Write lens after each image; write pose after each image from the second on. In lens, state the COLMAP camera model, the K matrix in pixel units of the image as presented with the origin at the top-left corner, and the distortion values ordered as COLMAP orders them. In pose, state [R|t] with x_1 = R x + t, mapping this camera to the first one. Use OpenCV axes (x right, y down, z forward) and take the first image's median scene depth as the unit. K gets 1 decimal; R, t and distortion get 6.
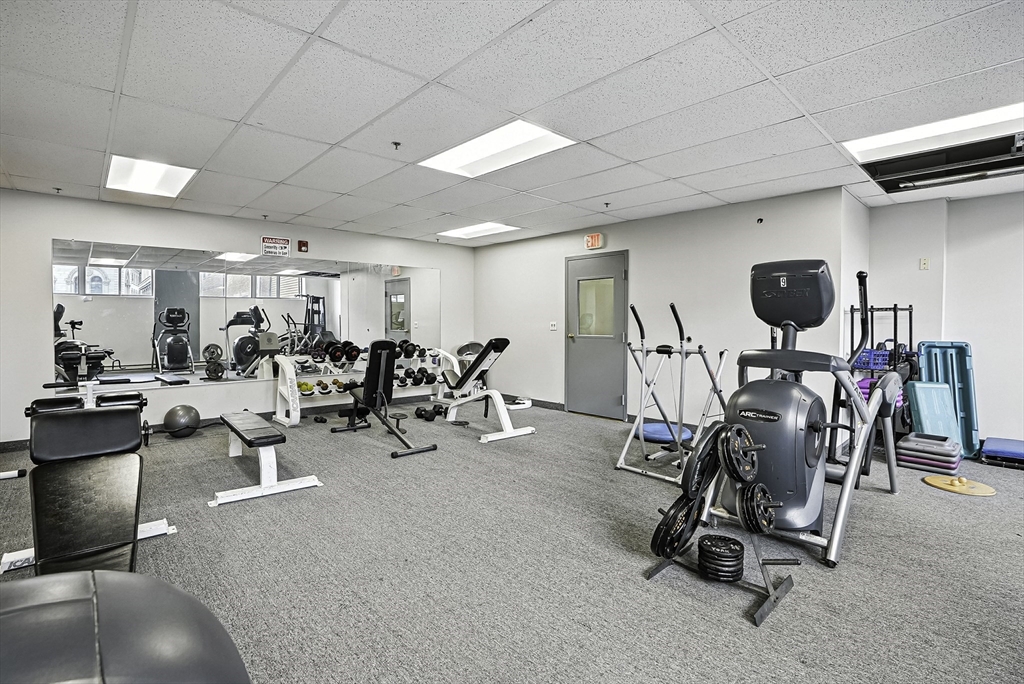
lens RADIAL K [[505.3, 0, 509.0], [0, 505.3, 334.5], [0, 0, 1]] dist [-0.069884, 0.028945]
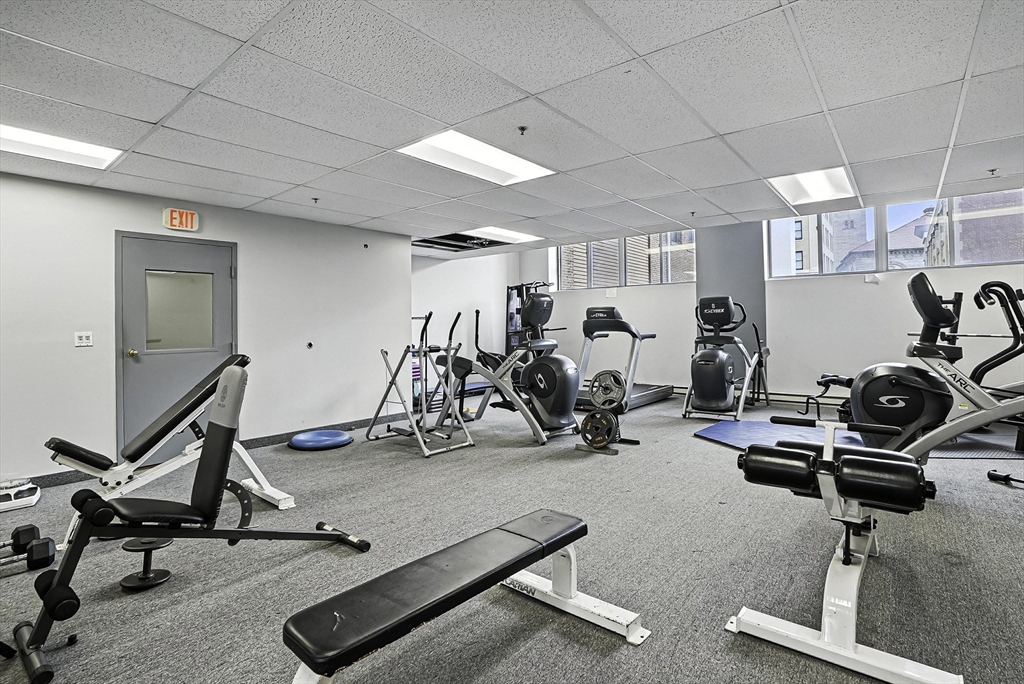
lens RADIAL K [[505.3, 0, 509.0], [0, 505.3, 334.5], [0, 0, 1]] dist [-0.069884, 0.028945]
pose [[-0.158699, -0.020414, 0.987116, -0.781442], [0.037098, 0.998957, 0.026623, -0.027027], [-0.986630, 0.040845, -0.157776, 0.830964]]
